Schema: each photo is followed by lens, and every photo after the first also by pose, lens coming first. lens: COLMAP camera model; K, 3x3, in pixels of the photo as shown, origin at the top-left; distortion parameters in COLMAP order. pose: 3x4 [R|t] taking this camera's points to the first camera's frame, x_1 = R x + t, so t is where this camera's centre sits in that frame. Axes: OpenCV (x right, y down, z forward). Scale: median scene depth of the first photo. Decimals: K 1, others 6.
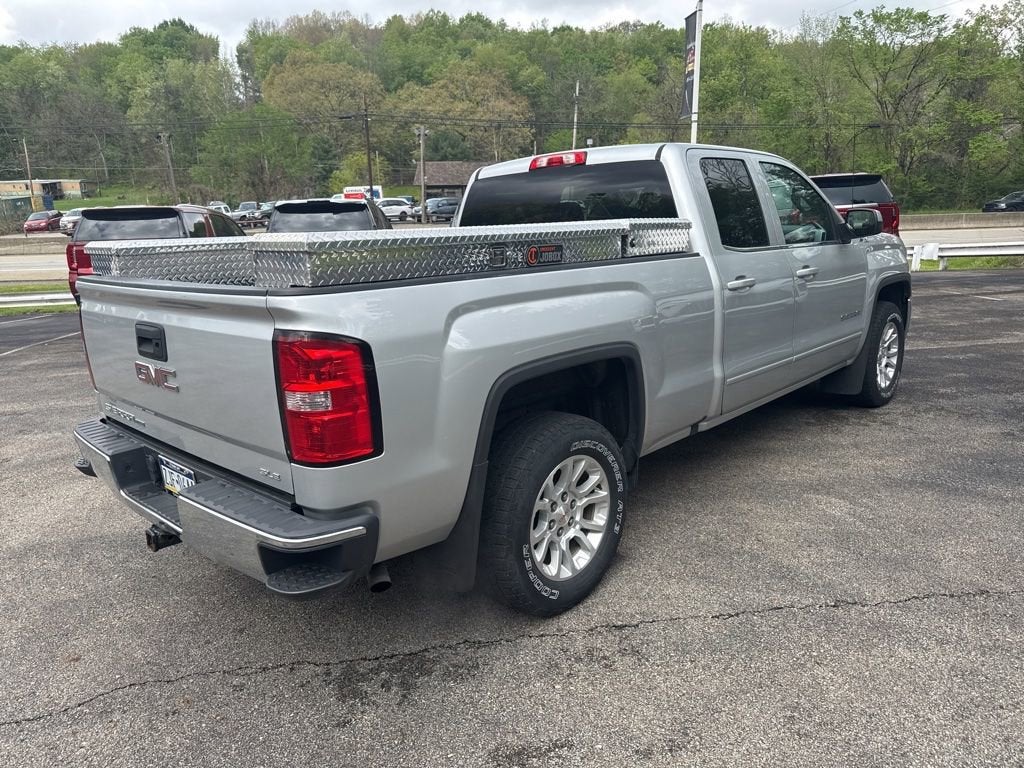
lens RADIAL K [[724.0, 0, 509.1], [0, 724.0, 385.9], [0, 0, 1]] dist [0.012489, -0.004898]
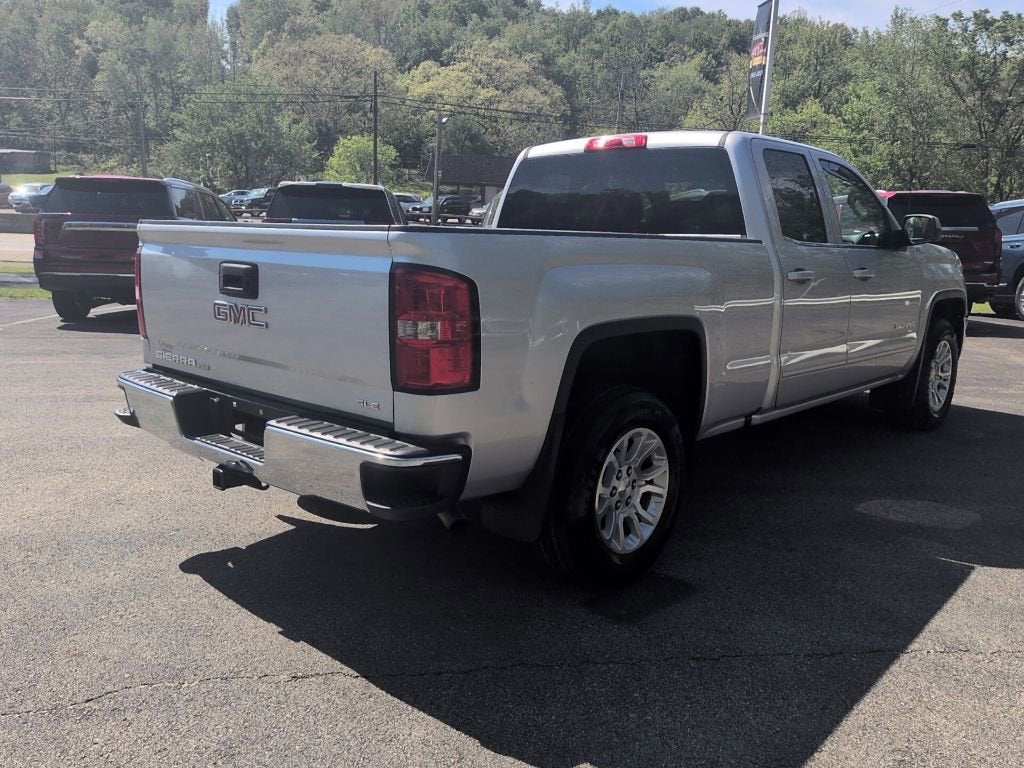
lens RADIAL K [[858.9, 0, 515.9], [0, 858.9, 380.4], [0, 0, 1]] dist [0.068382, -0.122220]
pose [[0.997962, 0.063519, -0.006073, -0.013698], [-0.063745, 0.996684, -0.050575, 0.010775], [0.002841, 0.050859, 0.998702, -0.009788]]
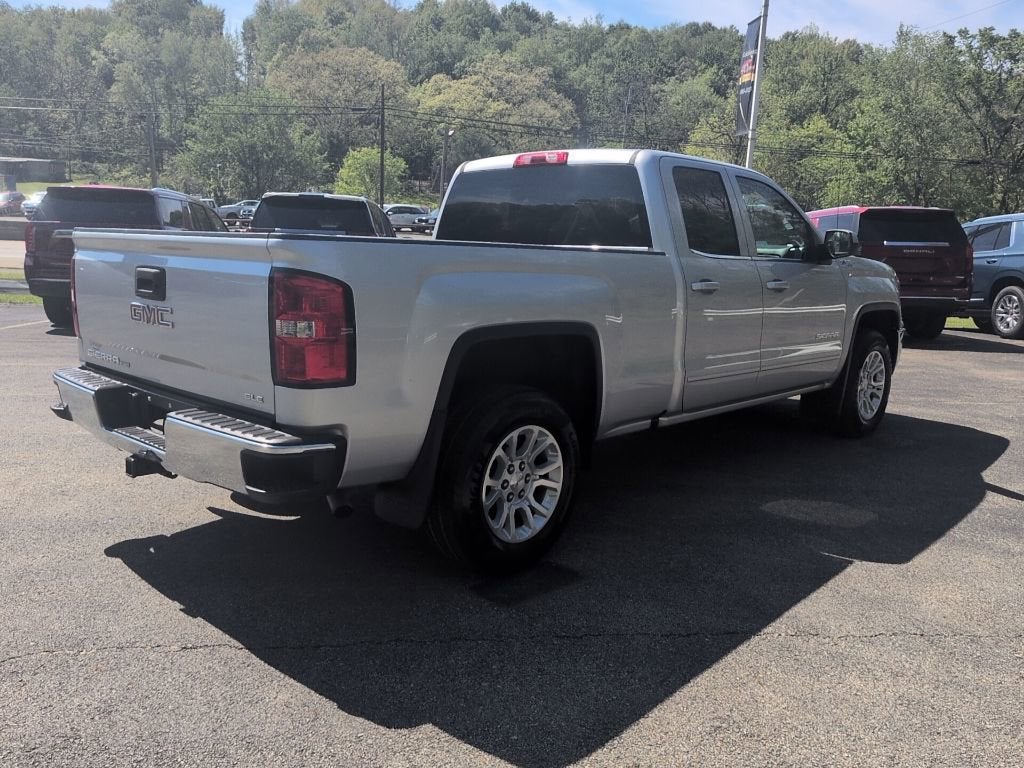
lens RADIAL K [[858.9, 0, 515.7], [0, 858.9, 379.8], [0, 0, 1]] dist [0.068382, -0.122220]
pose [[0.997084, 0.073968, -0.018752, 0.014767], [-0.075028, 0.995117, -0.064134, 0.012588], [0.013917, 0.065354, 0.997765, -0.024118]]
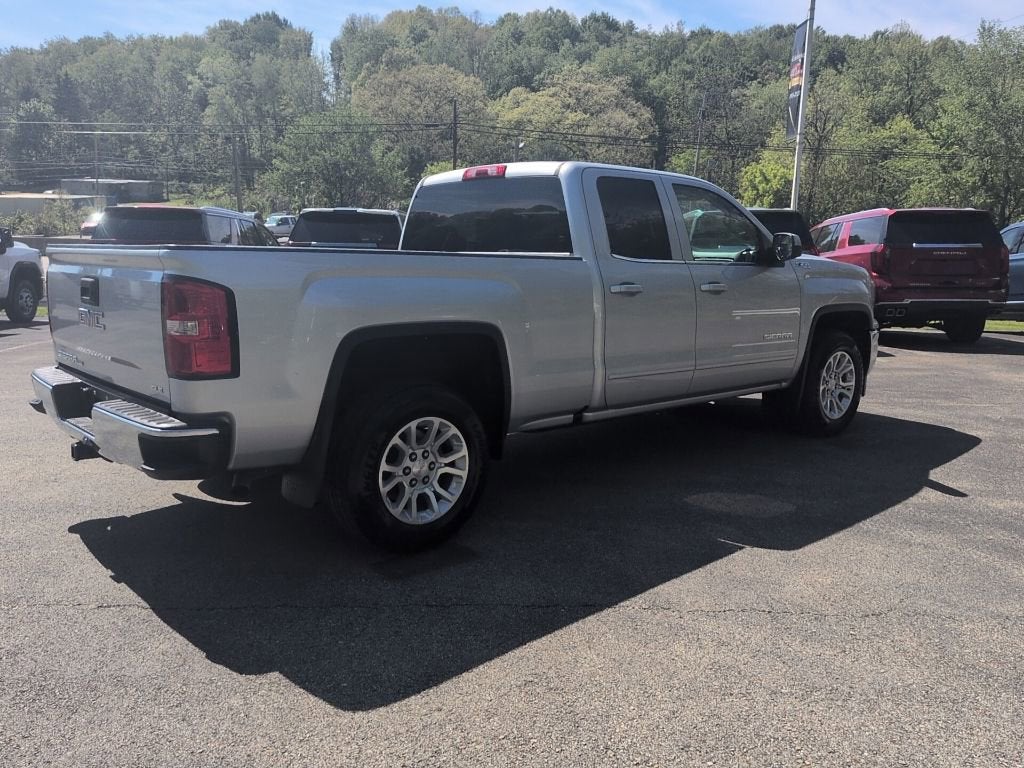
lens RADIAL K [[858.9, 0, 515.7], [0, 858.9, 379.7], [0, 0, 1]] dist [0.068382, -0.122220]
pose [[0.990858, 0.070652, -0.114927, 0.065613], [-0.078839, 0.994544, -0.068316, 0.014013], [0.109473, 0.076752, 0.991022, -0.040404]]
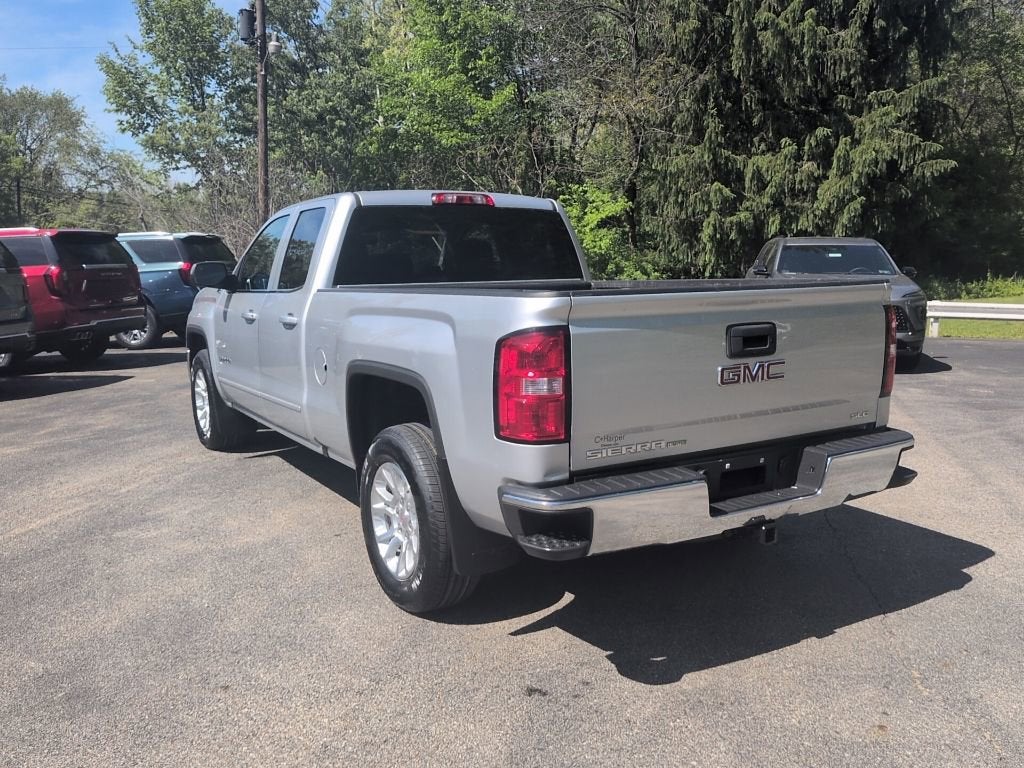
lens RADIAL K [[858.9, 0, 516.7], [0, 858.9, 382.2], [0, 0, 1]] dist [0.068382, -0.122220]
pose [[0.298964, -0.091649, 0.949853, -0.276380], [0.212009, 0.976880, 0.027528, -0.023747], [-0.930416, 0.193147, 0.311482, 0.166899]]
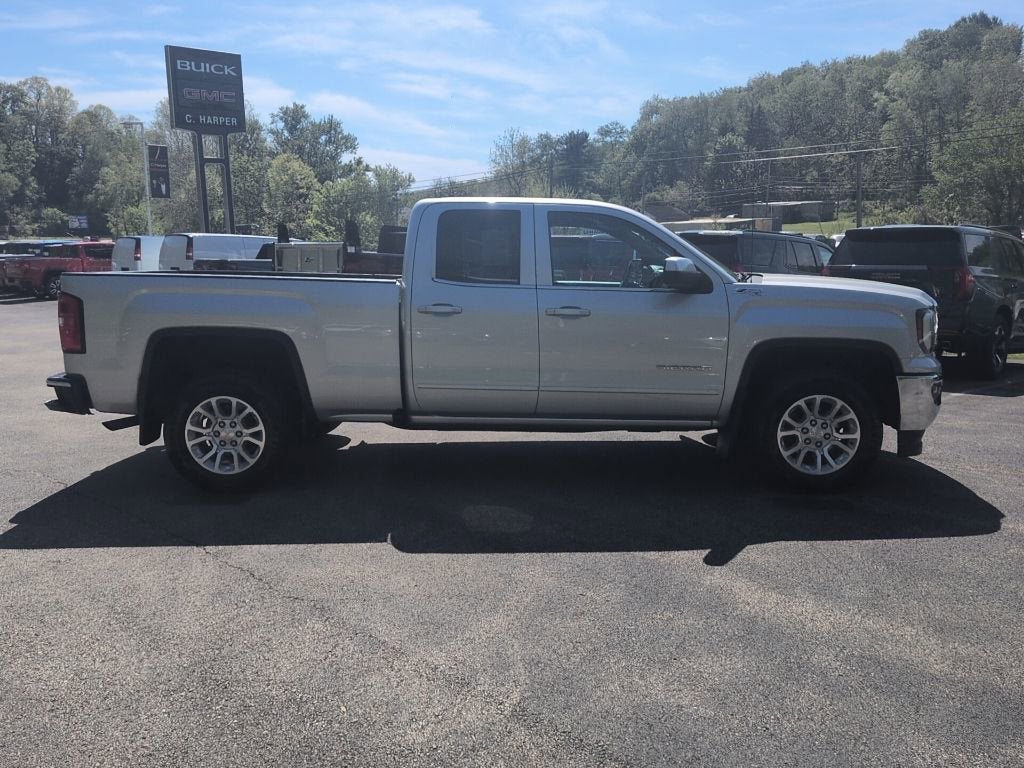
lens RADIAL K [[858.9, 0, 520.7], [0, 858.9, 382.6], [0, 0, 1]] dist [0.068382, -0.122220]
pose [[0.645173, 0.152007, -0.748763, 0.332824], [-0.202508, 0.978980, 0.024252, -0.025979], [0.736711, 0.135983, 0.662394, 0.057966]]
